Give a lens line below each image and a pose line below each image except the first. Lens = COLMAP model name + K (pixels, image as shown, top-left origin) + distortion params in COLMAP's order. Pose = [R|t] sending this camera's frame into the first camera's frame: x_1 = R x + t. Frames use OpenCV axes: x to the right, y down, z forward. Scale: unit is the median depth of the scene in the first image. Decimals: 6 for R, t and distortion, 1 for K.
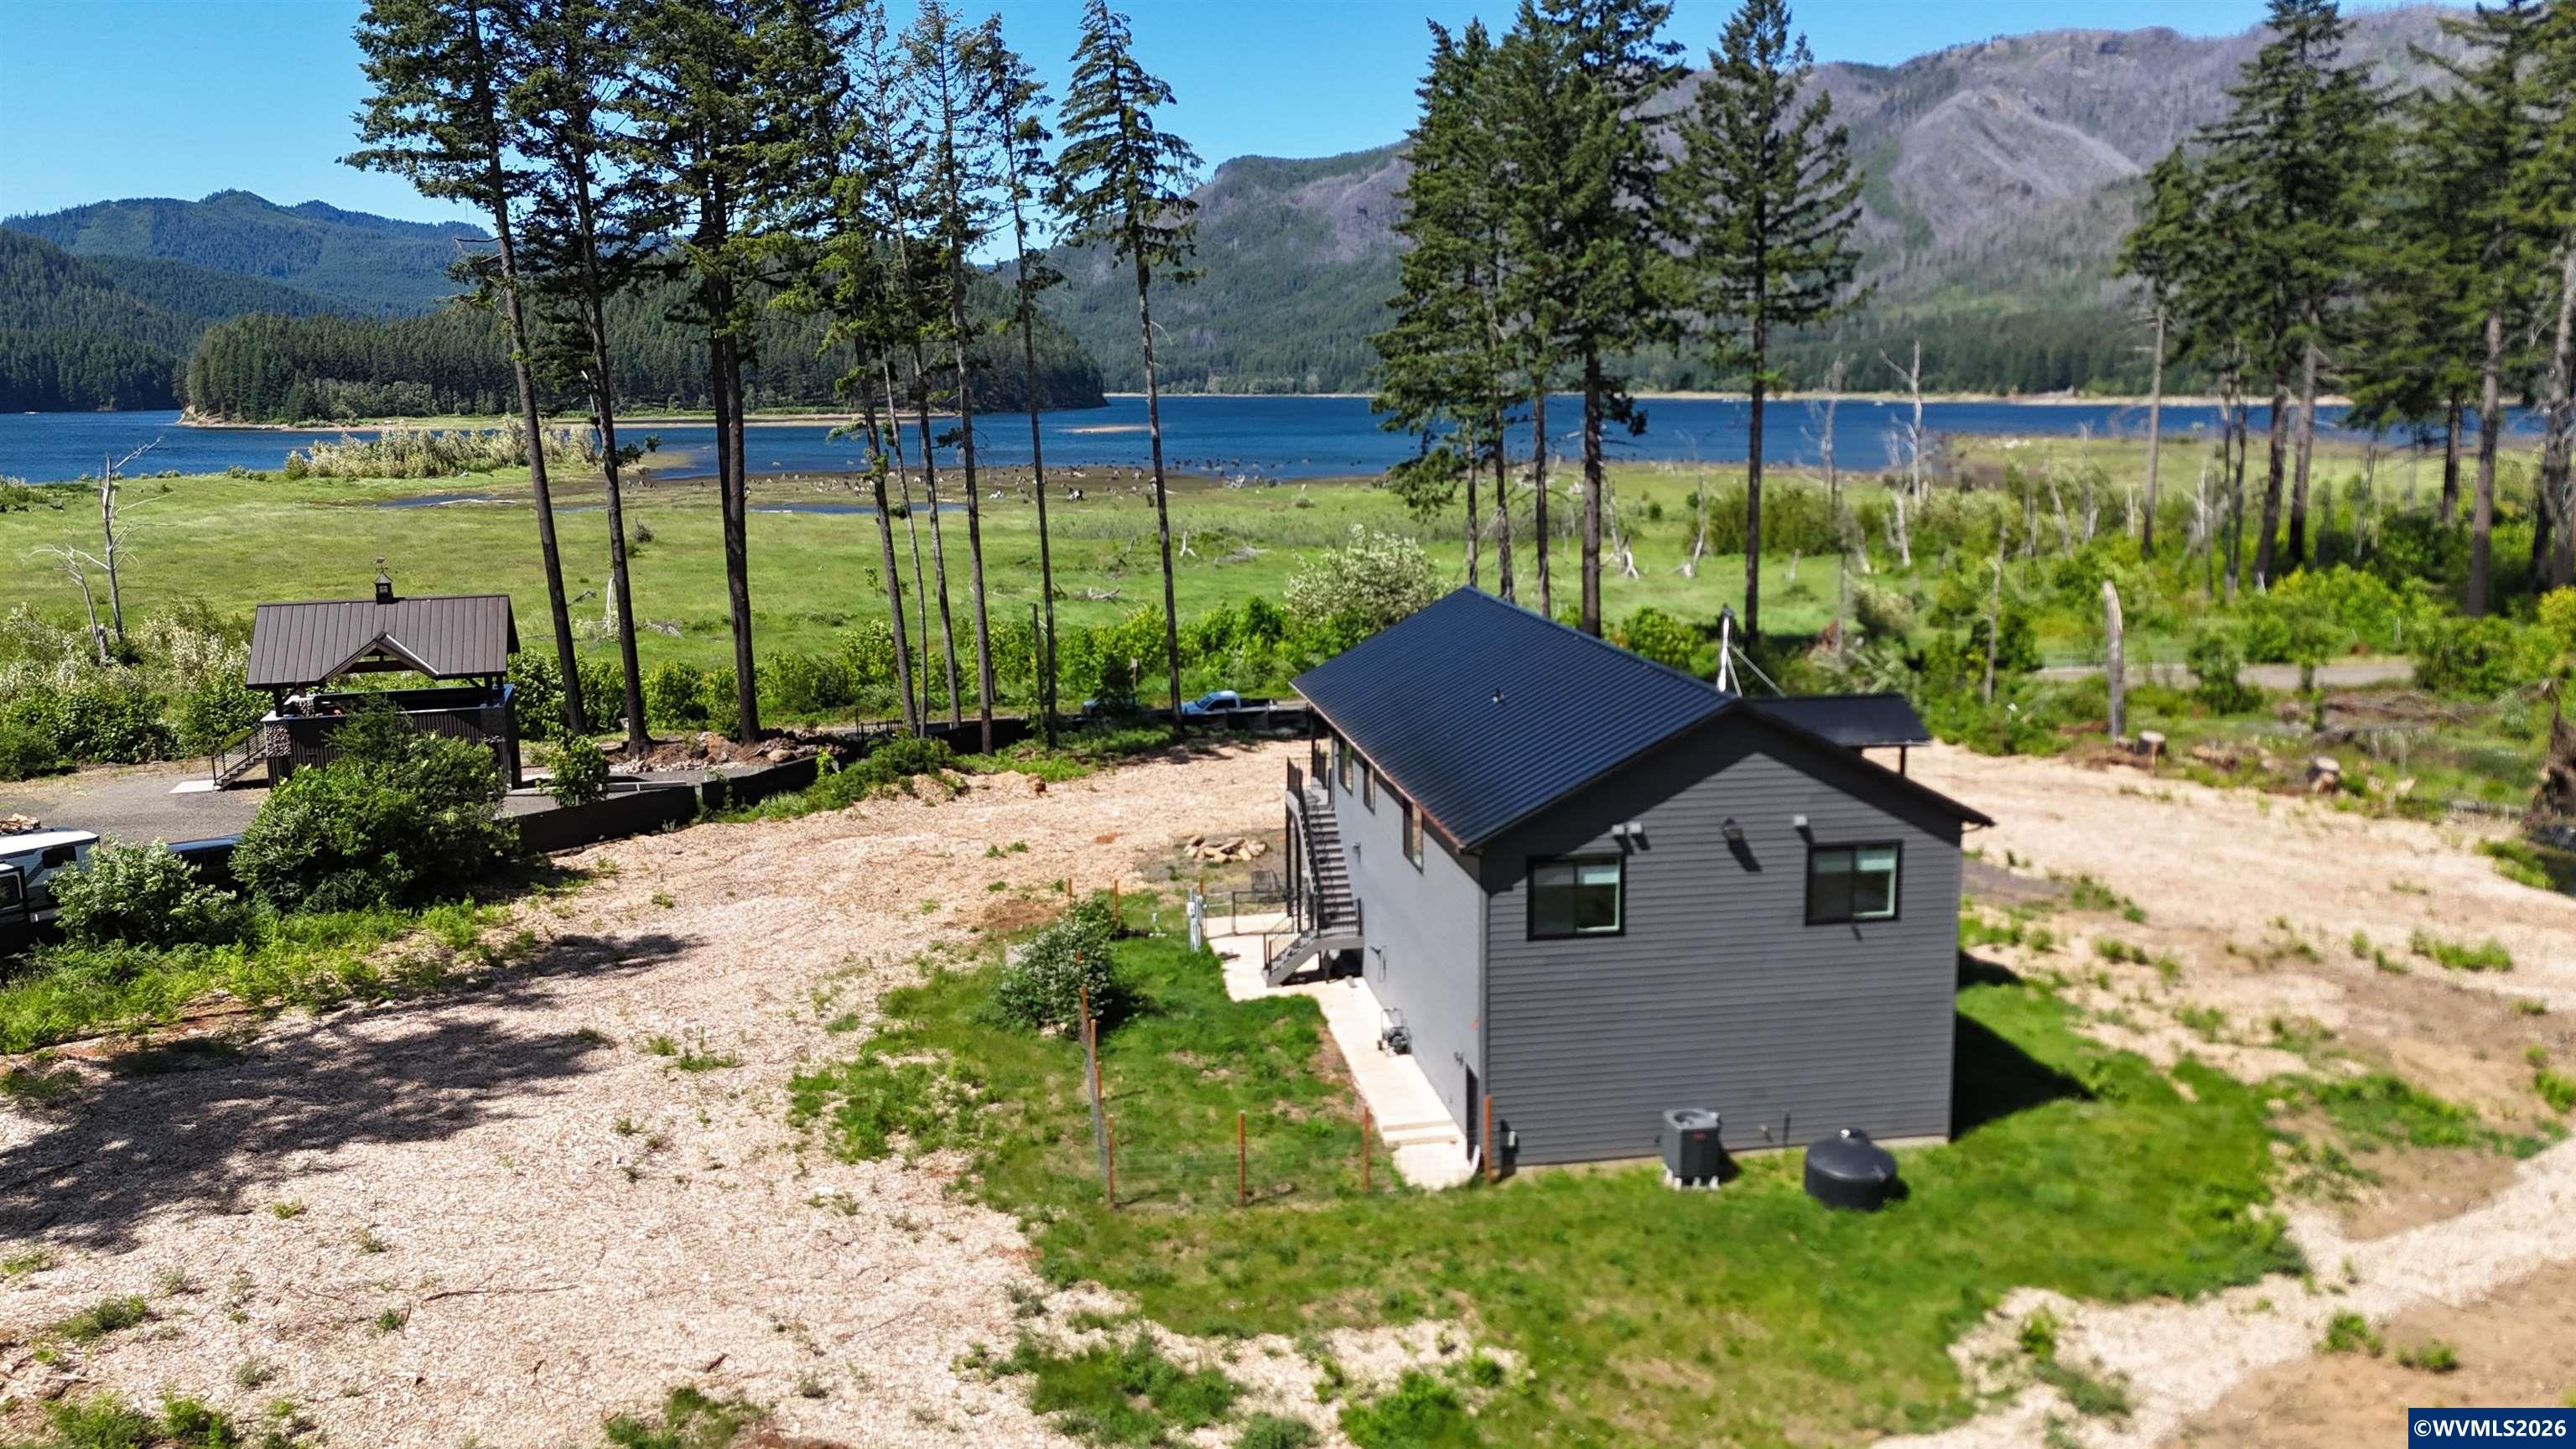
lens RADIAL K [[1896.2, 0, 1288.0], [0, 1896.2, 724.5], [0, 0, 1]] dist [0.042674, -0.002958]
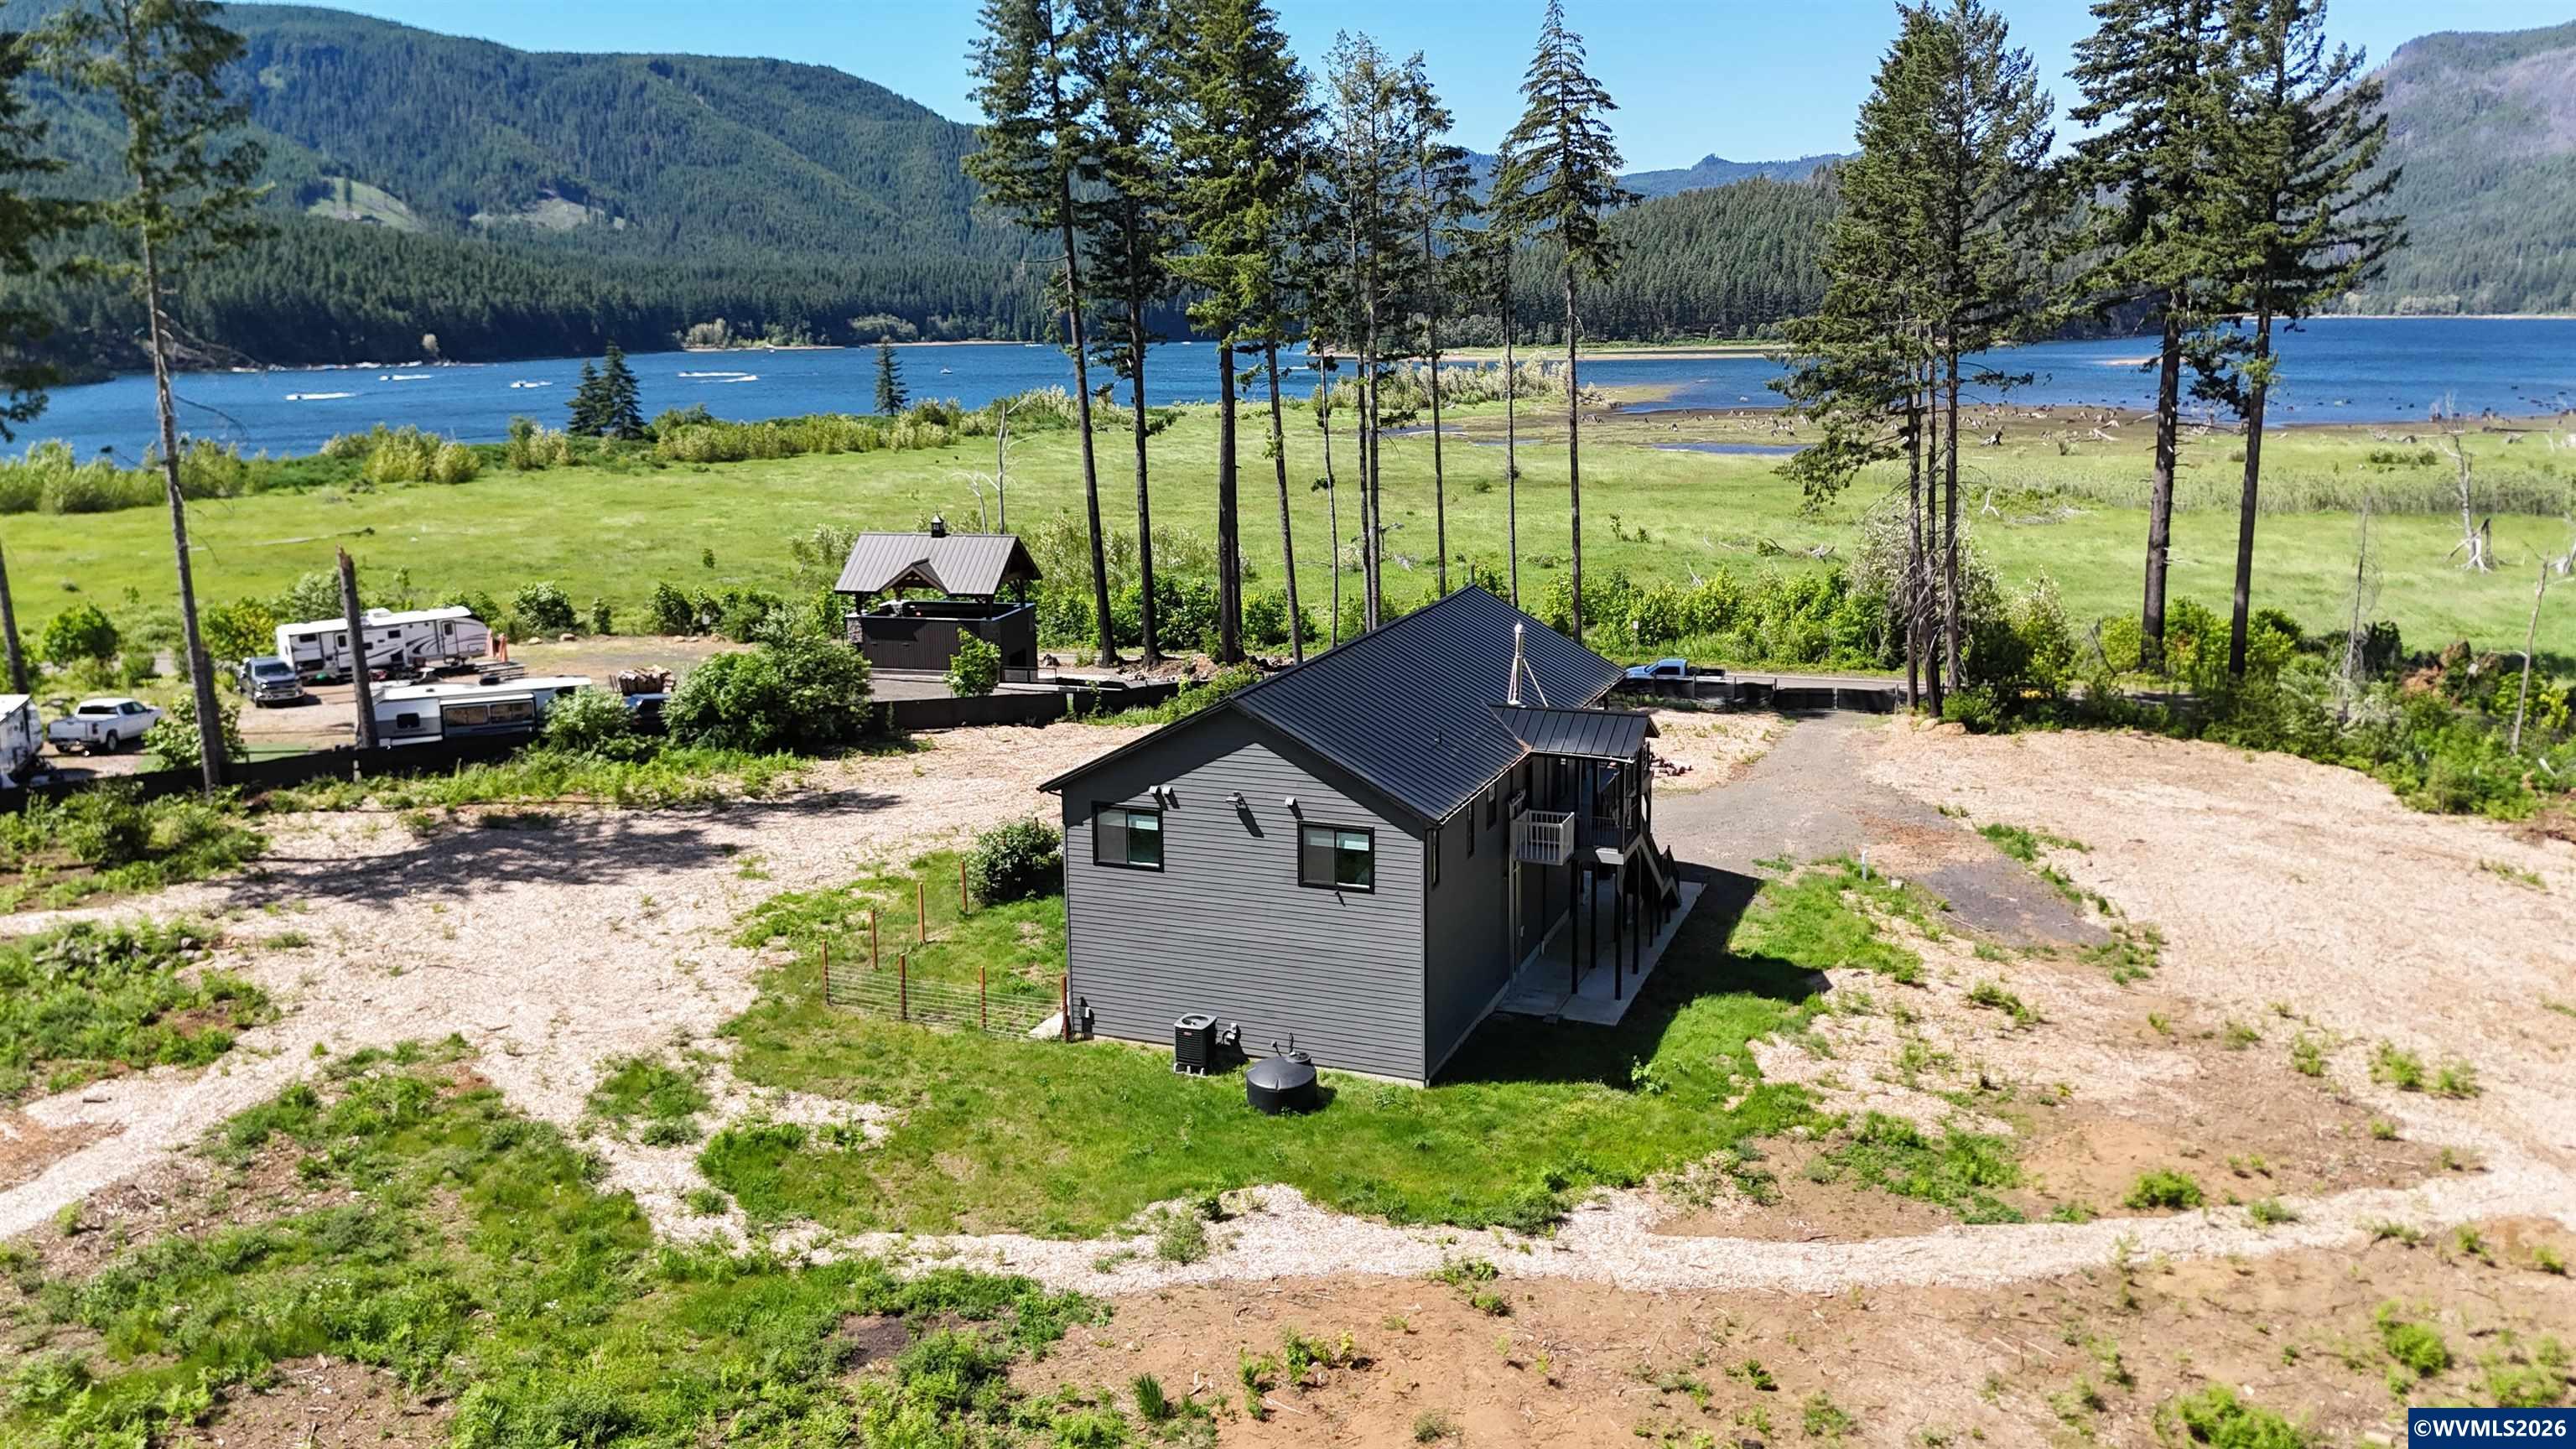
lens RADIAL K [[1896.2, 0, 1288.0], [0, 1896.2, 724.5], [0, 0, 1]] dist [0.042674, -0.002958]
pose [[0.856042, 0.108826, -0.505320, 0.795946], [-0.089865, 0.994032, 0.061838, -0.067519], [0.509034, -0.007525, 0.860713, -0.056160]]
